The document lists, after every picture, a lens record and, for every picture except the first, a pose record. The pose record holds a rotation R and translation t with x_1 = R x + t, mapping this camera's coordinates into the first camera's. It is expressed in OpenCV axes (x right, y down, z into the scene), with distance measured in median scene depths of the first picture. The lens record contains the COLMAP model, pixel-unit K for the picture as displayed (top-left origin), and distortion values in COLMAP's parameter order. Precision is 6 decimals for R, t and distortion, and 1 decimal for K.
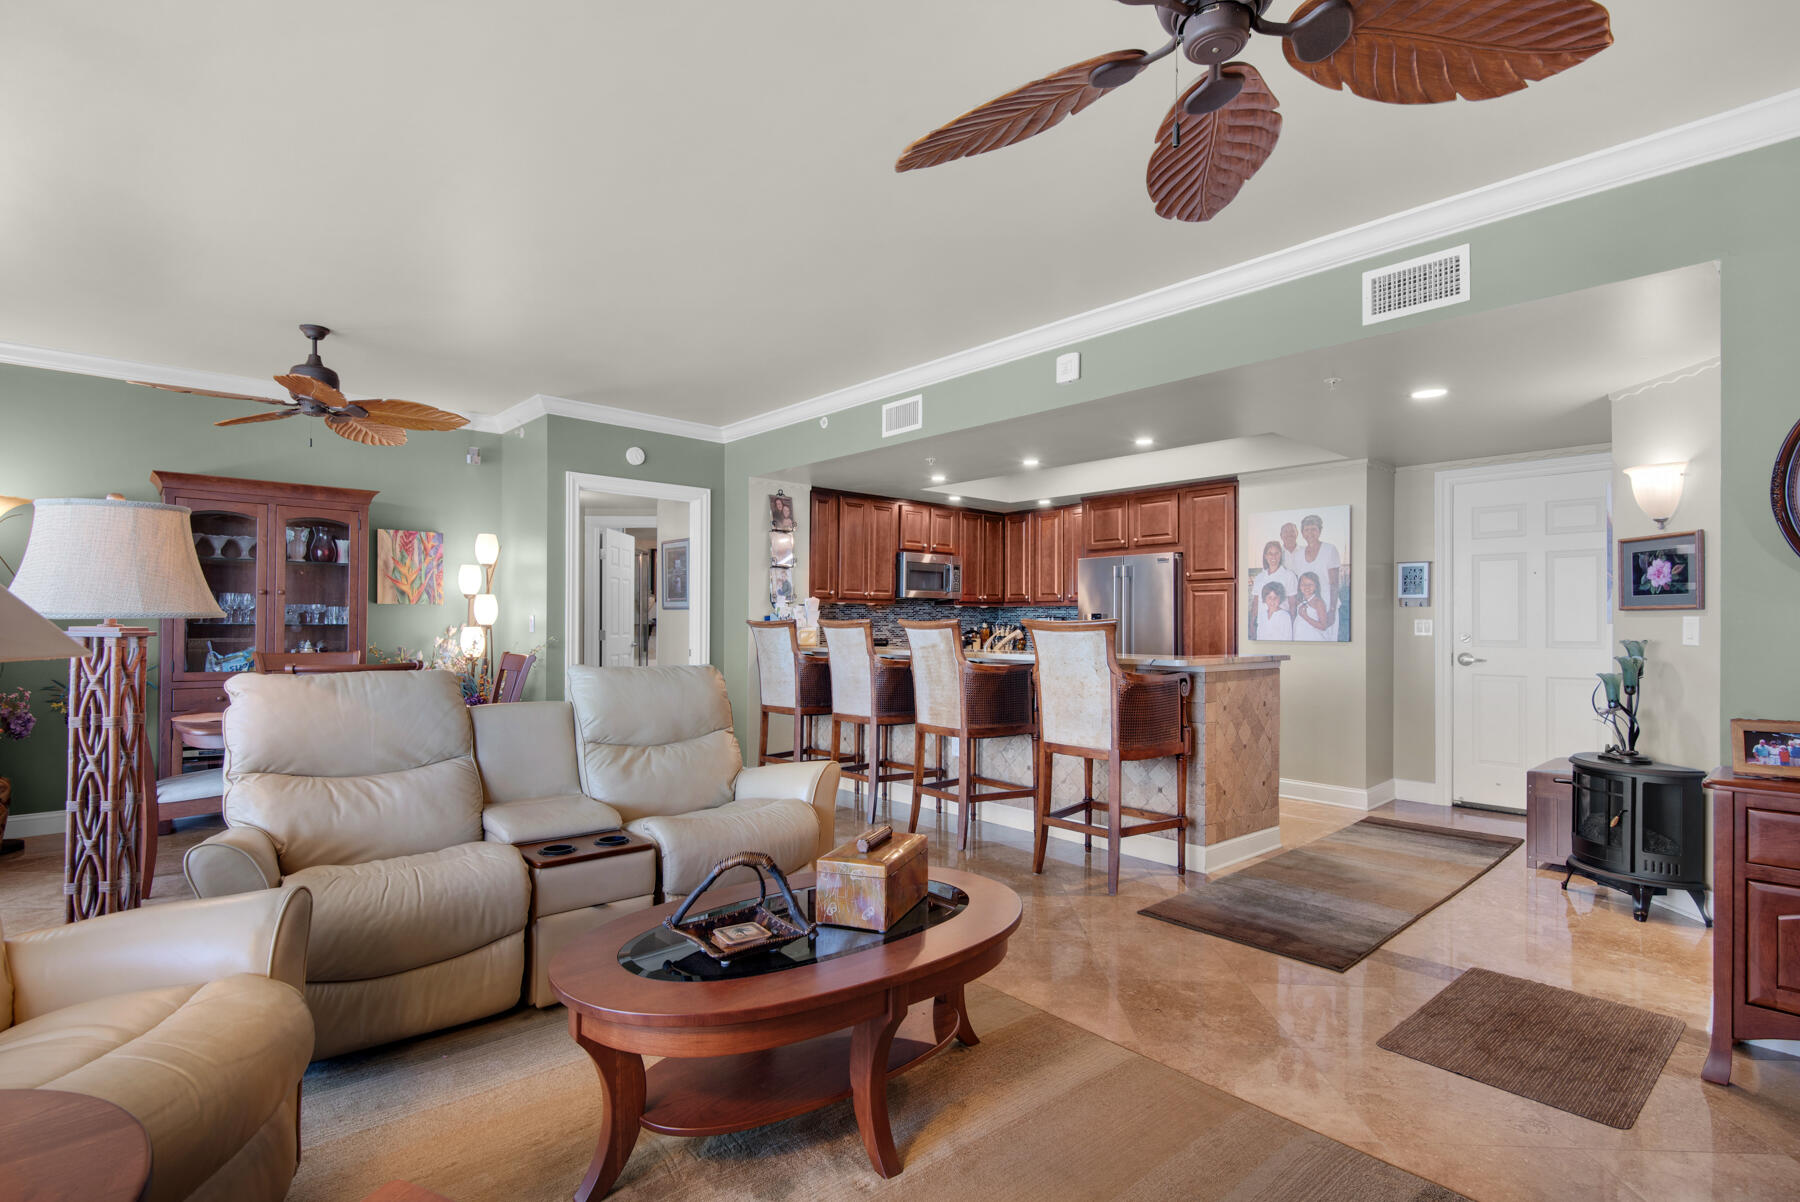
lens RADIAL K [[859.8, 0, 890.2], [0, 859.8, 622.1], [0, 0, 1]] dist [0.029986, -0.029001]
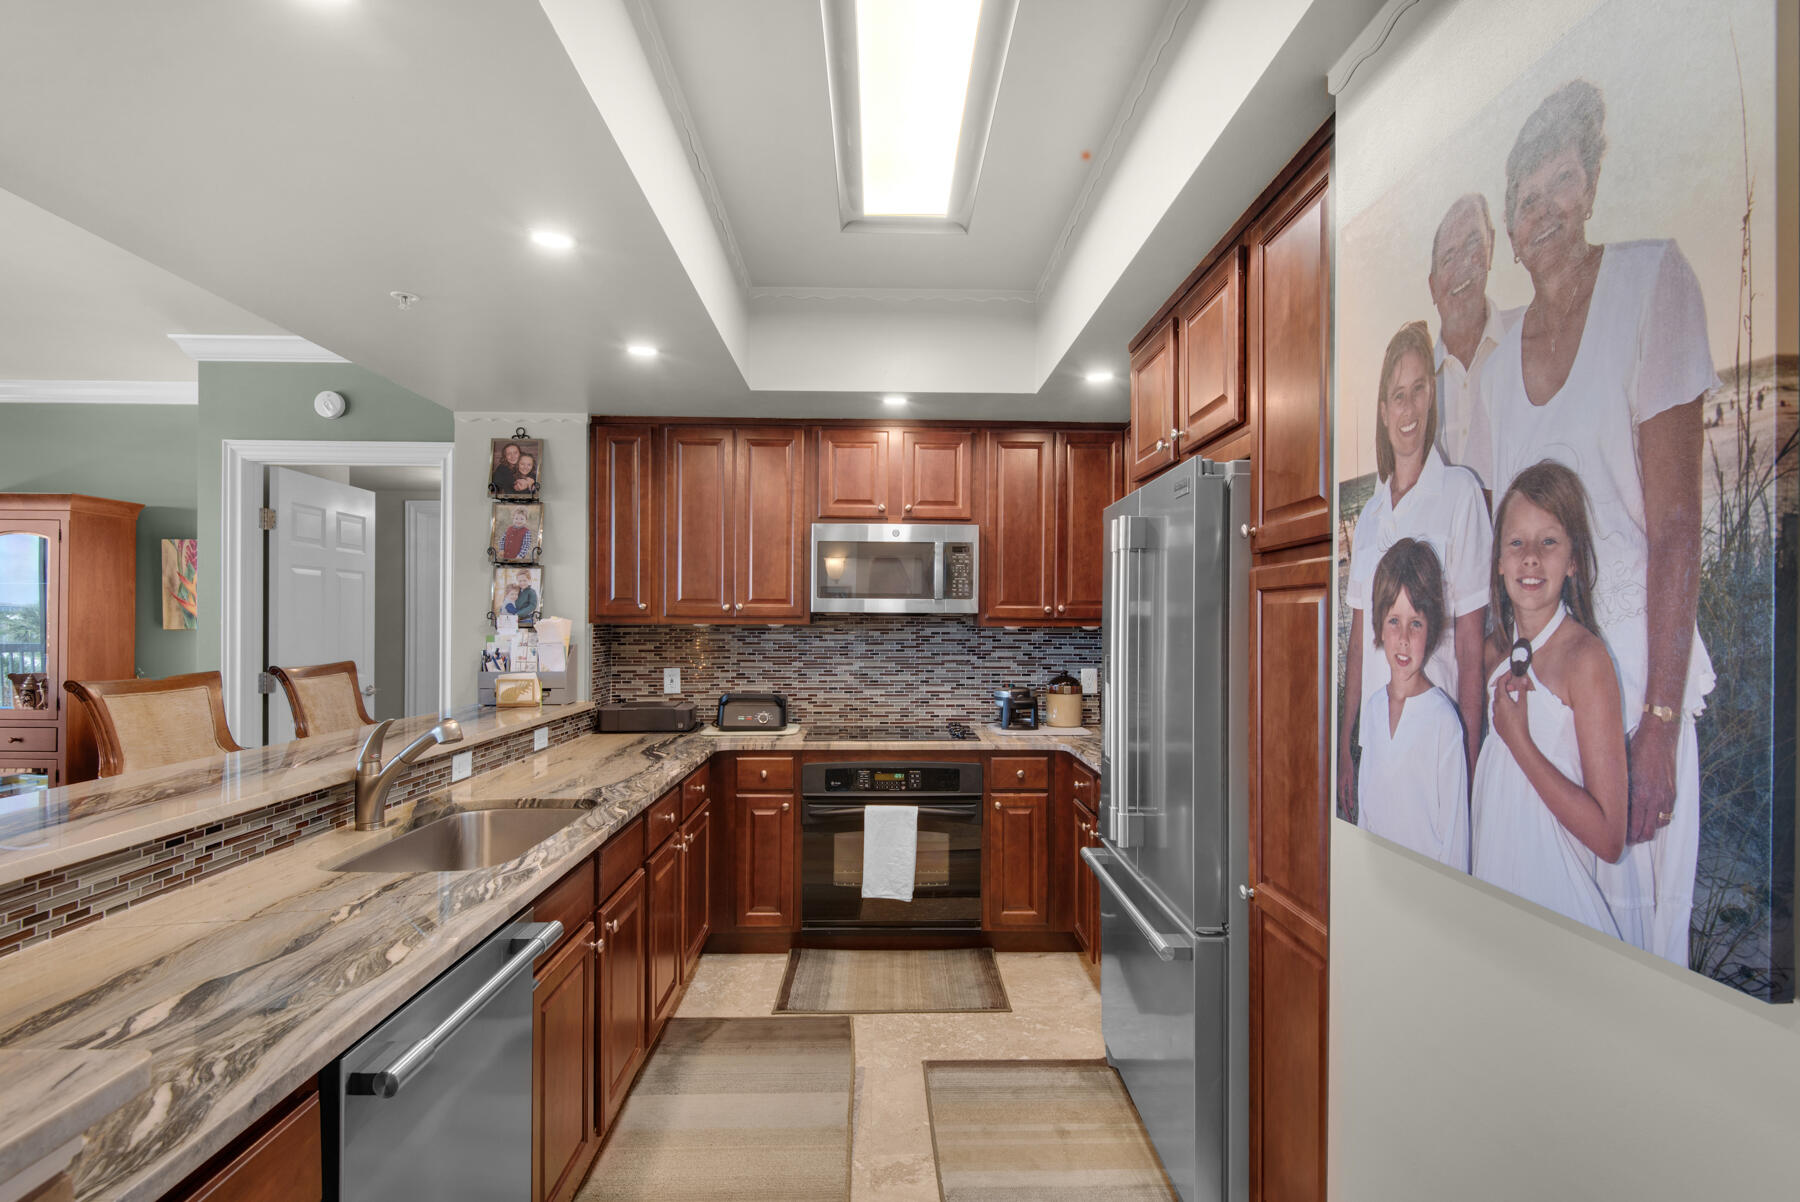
lens RADIAL K [[894.5, 0, 898.2], [0, 894.5, 618.7], [0, 0, 1]] dist [0.034369, -0.028168]
pose [[0.757954, -0.001119, -0.652307, 0.501928], [-0.002140, 0.999989, -0.004203, -0.028962], [0.652305, 0.004582, 0.757943, 0.798355]]
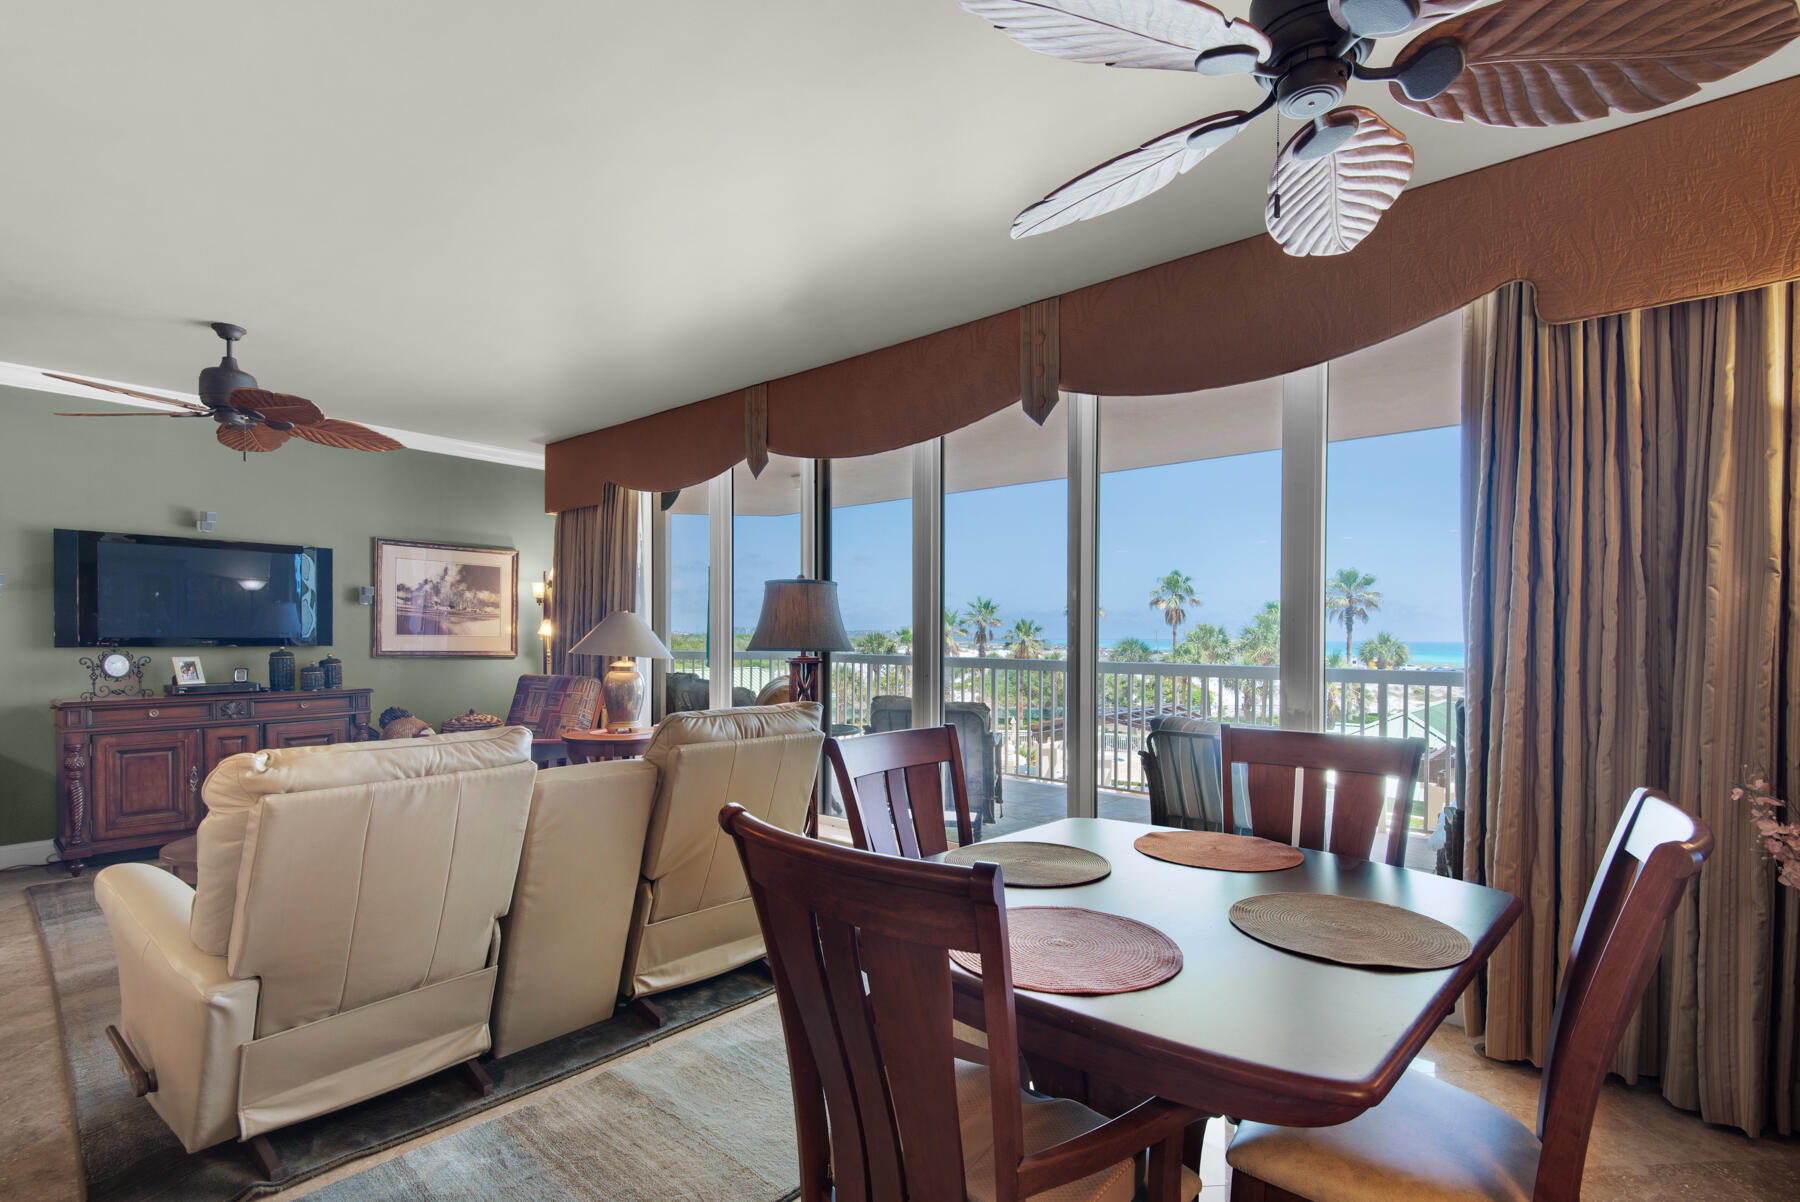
lens RADIAL K [[830.2, 0, 898.4], [0, 830.2, 642.7], [0, 0, 1]] dist [0.025801, -0.017778]
pose [[-0.991407, -0.007188, -0.130614, -0.336547], [-0.008292, 0.999934, 0.007909, -0.012210], [0.130549, 0.008924, -0.991402, 0.989202]]
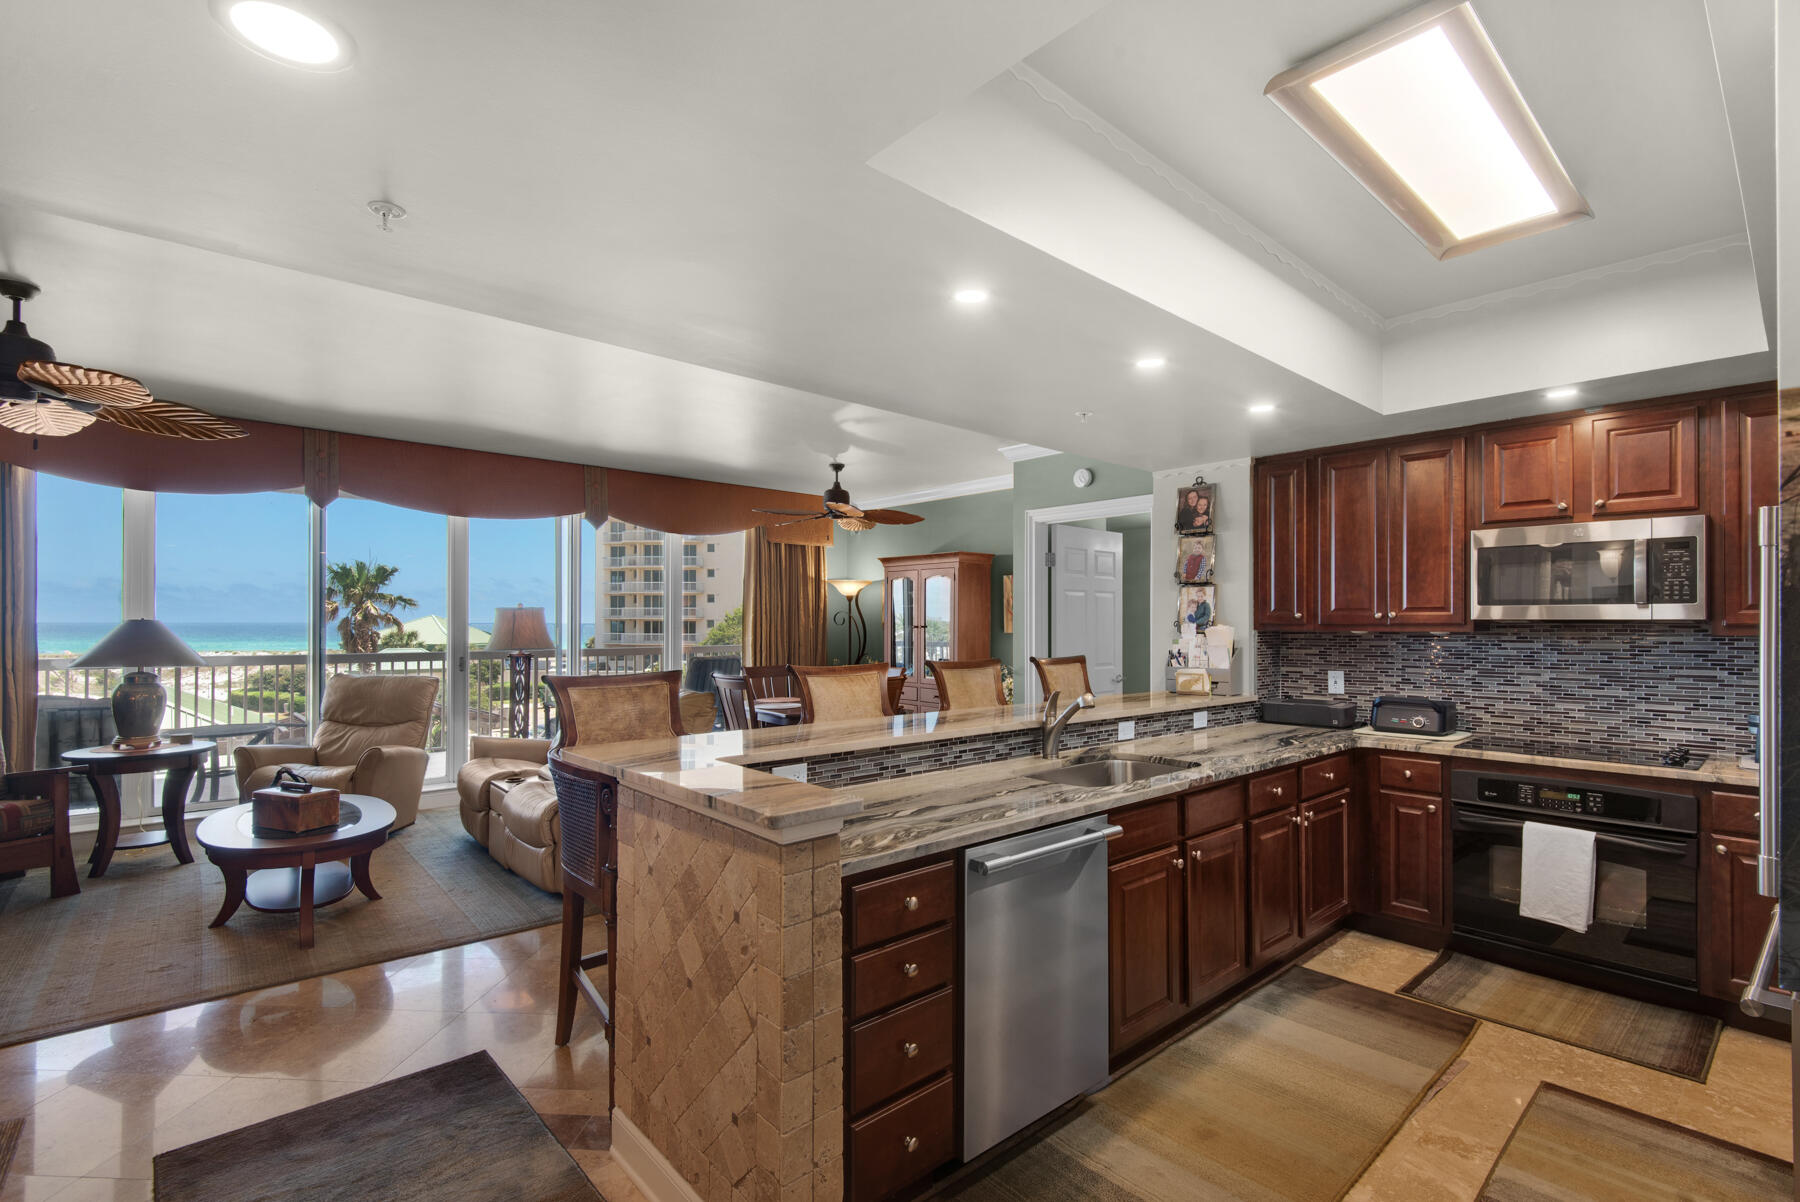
lens RADIAL K [[817.6, 0, 897.7], [0, 817.6, 619.0], [0, 0, 1]] dist [0.034055, -0.023865]
pose [[-0.003362, -0.008864, -0.999955, 0.631665], [-0.002839, 0.999957, -0.008855, -0.030401], [0.999990, 0.002809, -0.003387, 0.838341]]
